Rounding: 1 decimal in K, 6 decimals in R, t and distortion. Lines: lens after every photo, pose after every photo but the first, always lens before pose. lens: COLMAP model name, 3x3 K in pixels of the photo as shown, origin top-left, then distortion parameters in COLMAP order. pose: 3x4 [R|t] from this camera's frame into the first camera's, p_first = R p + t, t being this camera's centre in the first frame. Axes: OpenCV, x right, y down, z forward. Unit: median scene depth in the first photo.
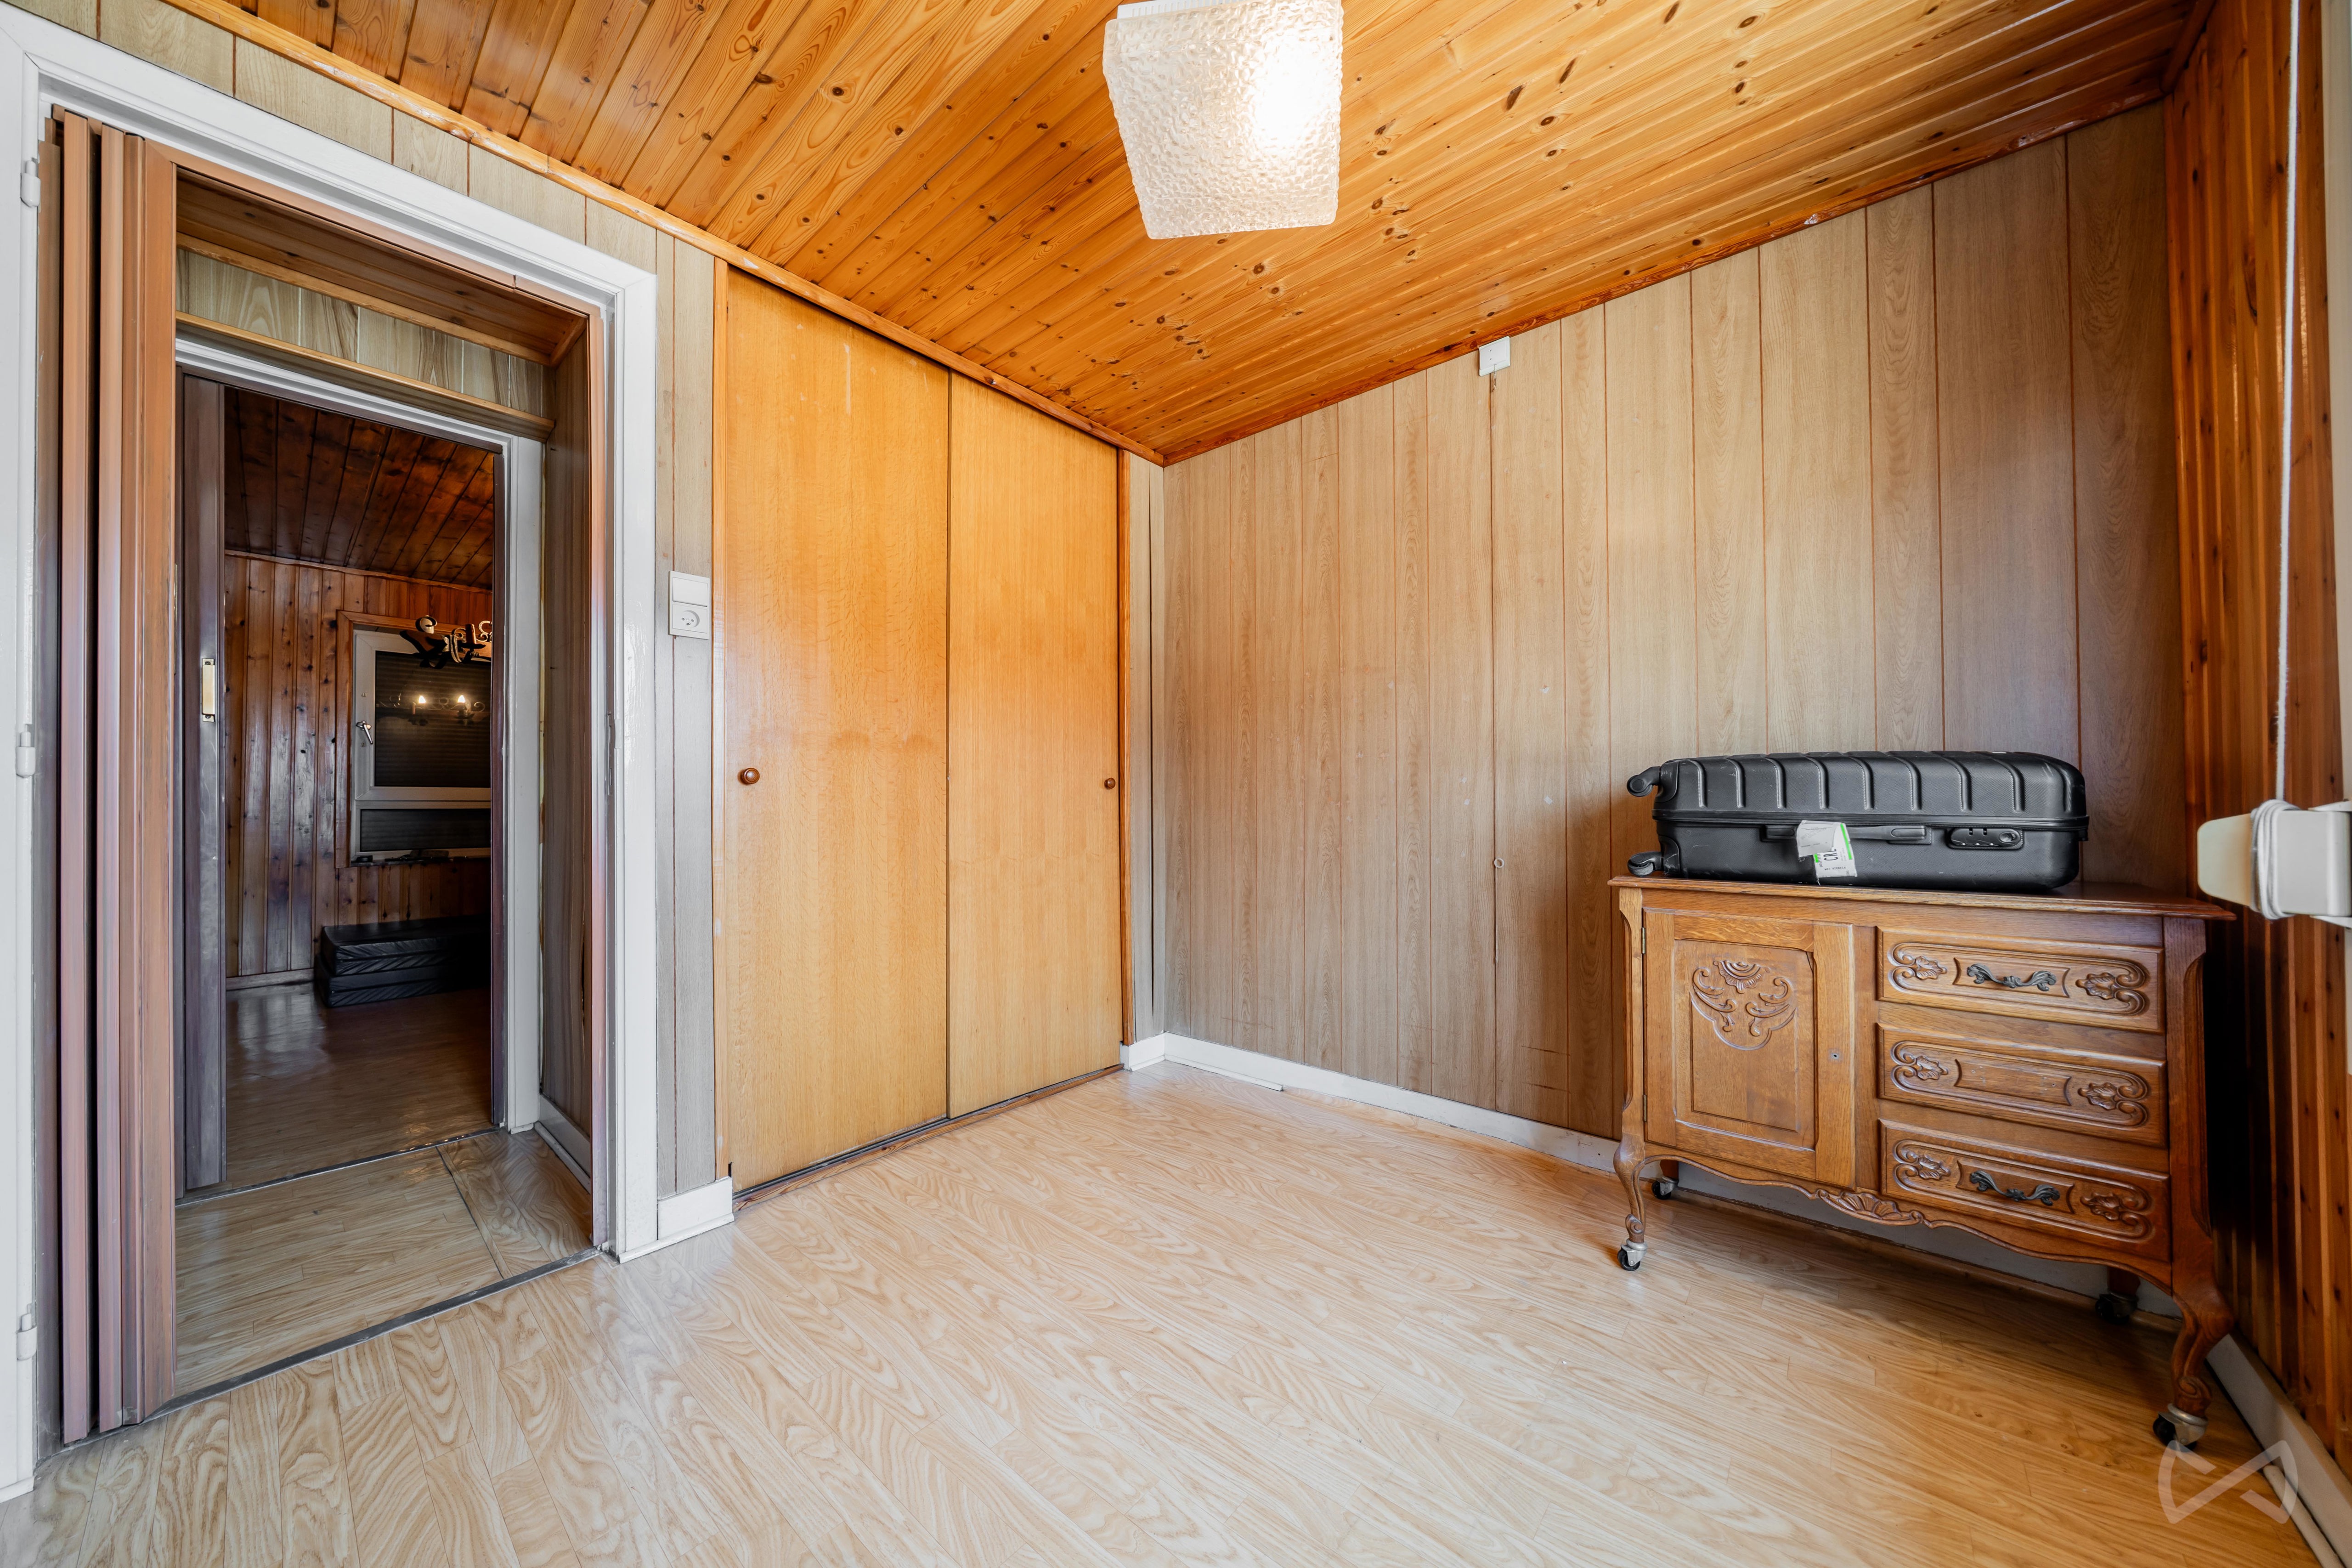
lens RADIAL K [[798.5, 0, 1174.4], [0, 798.5, 792.6], [0, 0, 1]] dist [0.000138, -0.006785]
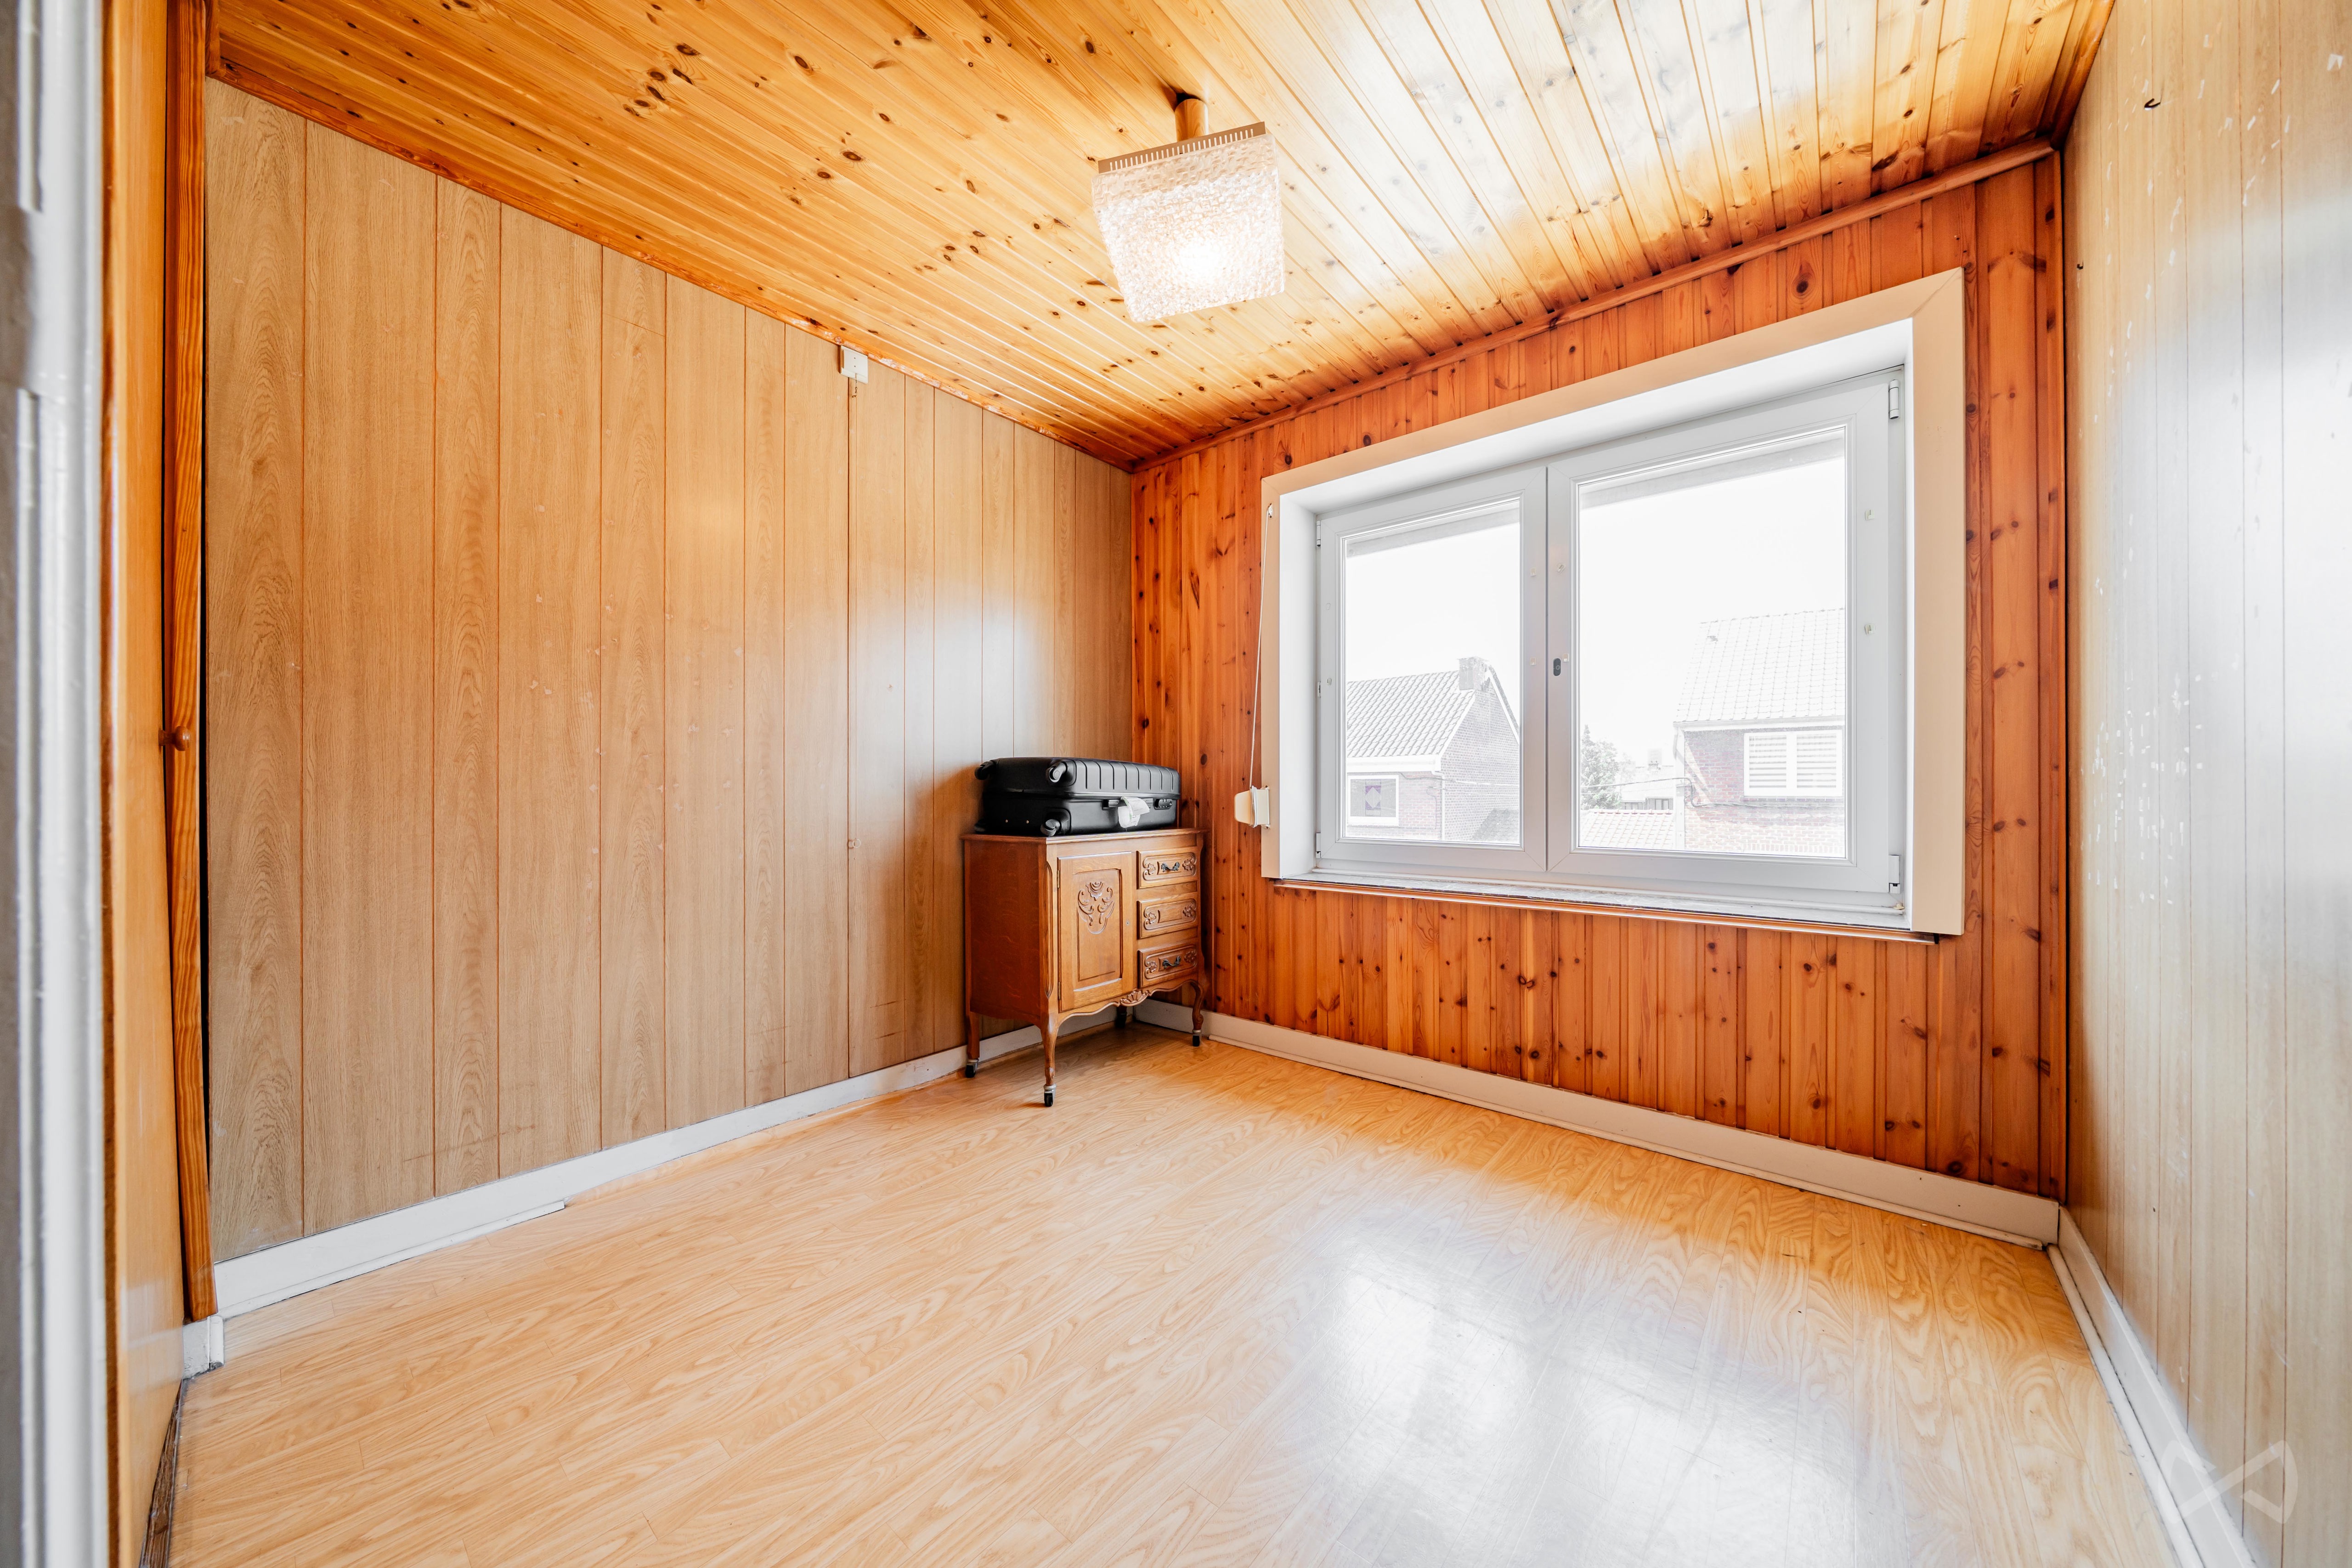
lens RADIAL K [[794.8, 0, 1167.7], [0, 794.8, 790.0], [0, 0, 1]] dist [-0.007295, 0.000089]
pose [[-0.007477, 0.003789, 0.999965, -0.637644], [-0.008097, 0.999960, -0.003850, 0.016797], [-0.999939, -0.008125, -0.007446, 0.572982]]
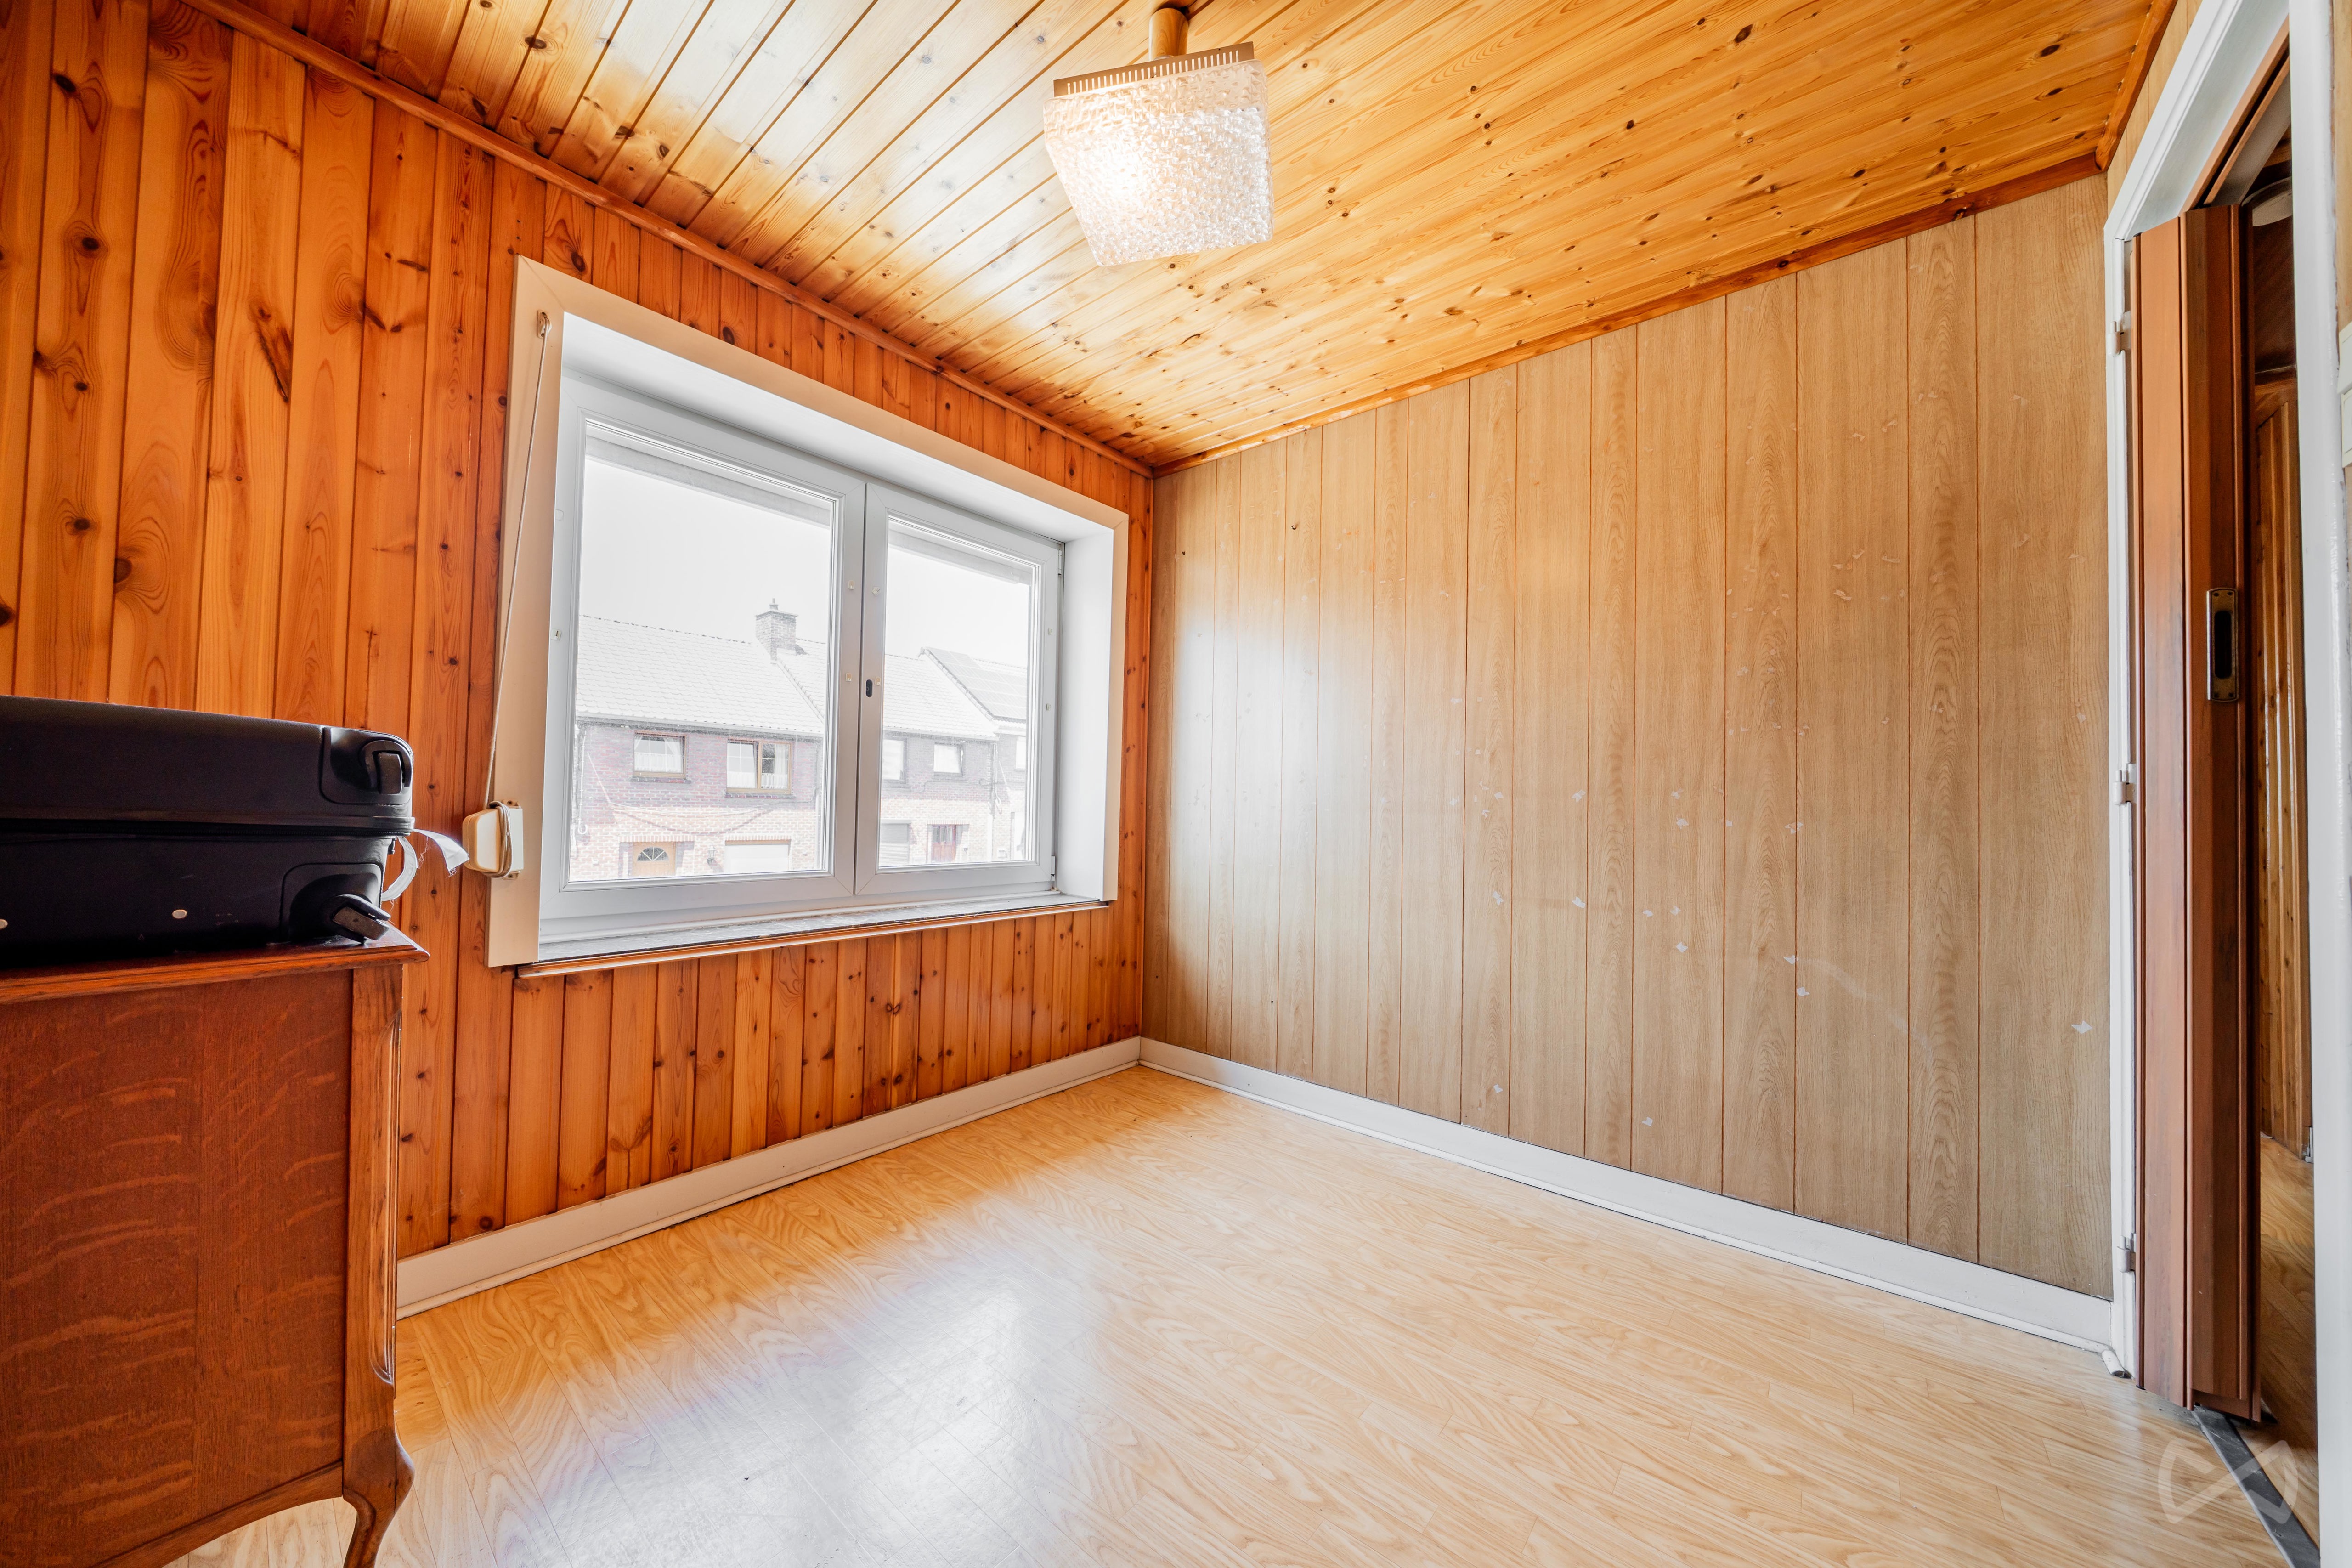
lens RADIAL K [[794.8, 0, 1167.7], [0, 794.8, 790.0], [0, 0, 1]] dist [-0.007295, 0.000089]
pose [[-0.999786, -0.013575, -0.015628, 0.044121], [-0.013040, 0.999341, -0.033862, 0.010093], [0.016078, -0.033651, -0.999304, 1.112754]]
